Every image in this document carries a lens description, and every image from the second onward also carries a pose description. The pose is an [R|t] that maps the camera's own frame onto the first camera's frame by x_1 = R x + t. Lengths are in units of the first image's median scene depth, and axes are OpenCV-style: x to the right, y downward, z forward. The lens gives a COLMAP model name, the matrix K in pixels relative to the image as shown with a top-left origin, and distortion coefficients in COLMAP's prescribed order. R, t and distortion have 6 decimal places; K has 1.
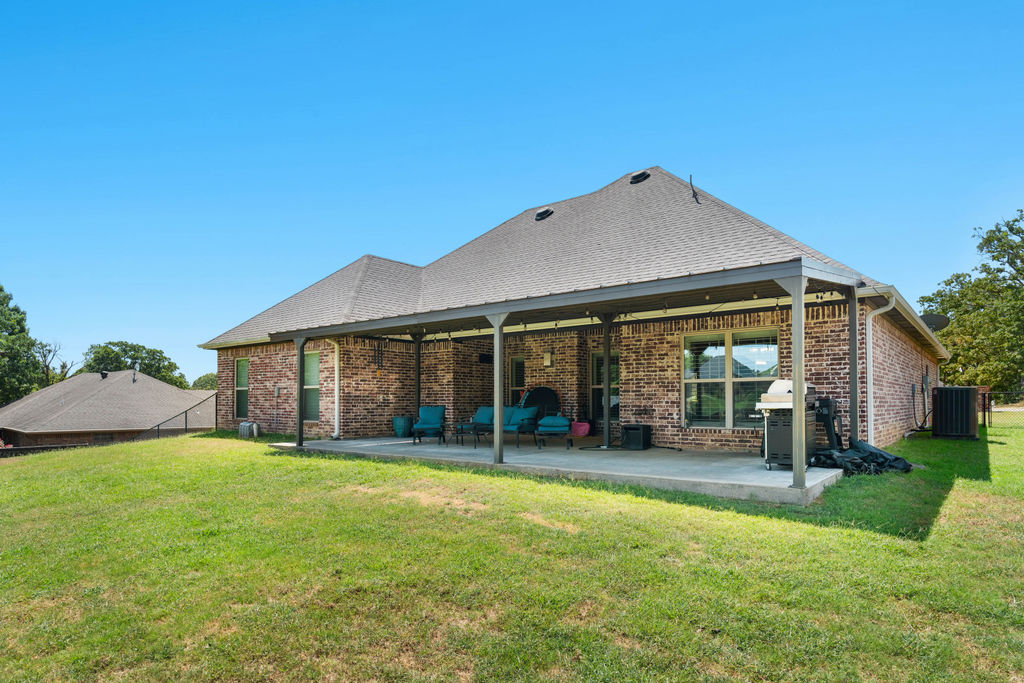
lens RADIAL K [[564.8, 0, 514.4], [0, 564.8, 397.9], [0, 0, 1]] dist [-0.004392, -0.000350]
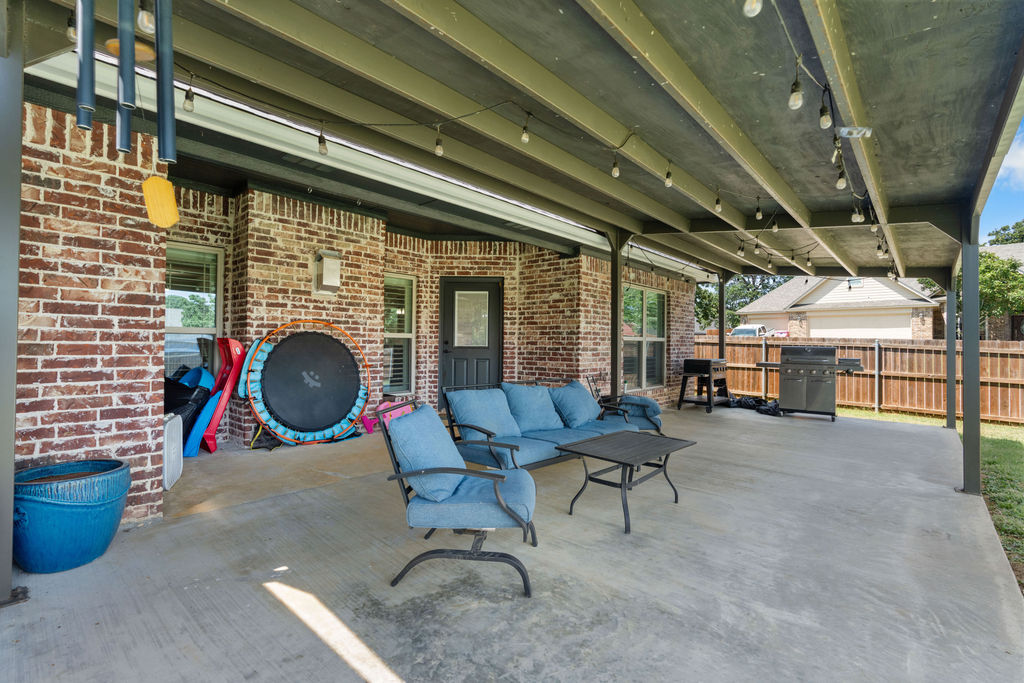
lens RADIAL K [[449.7, 0, 515.0], [0, 449.7, 340.8], [0, 0, 1]] dist [-0.007815, 0.000354]
pose [[0.084830, 0.011022, 0.996334, -0.382518], [-0.018215, 0.999789, -0.009509, -0.015936], [-0.996229, -0.017341, 0.085013, 1.075239]]
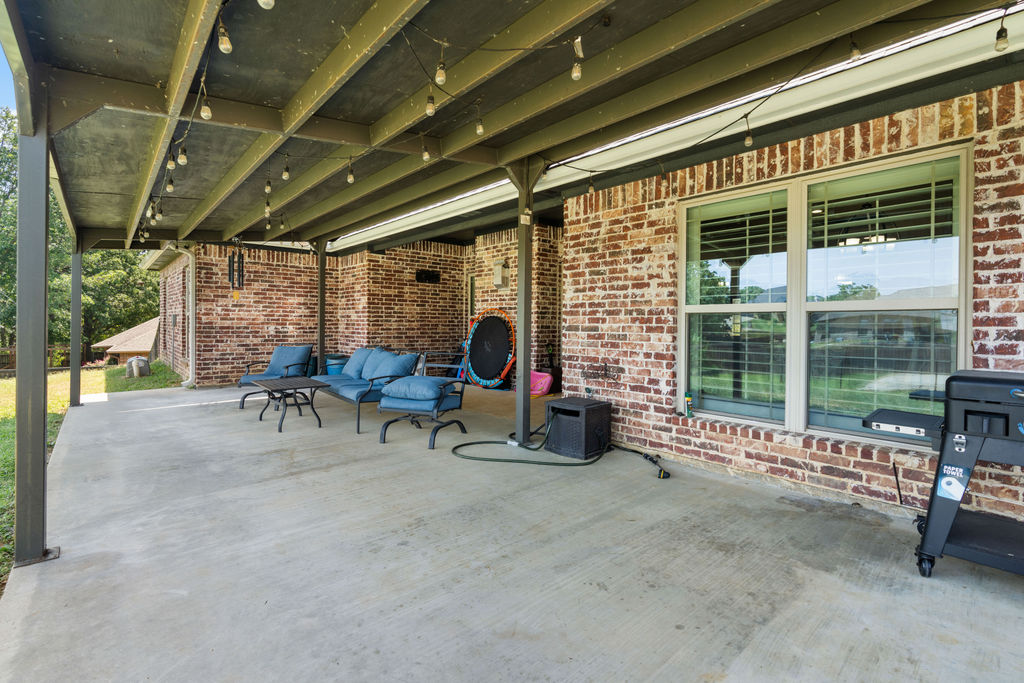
lens RADIAL K [[466.0, 0, 506.1], [0, 466.0, 328.1], [0, 0, 1]] dist [-0.002573, 0.001103]
pose [[0.980673, 0.013143, -0.195210, 0.228426], [-0.010212, 0.999820, 0.016017, -0.018675], [0.195385, -0.013714, 0.980631, 0.599417]]
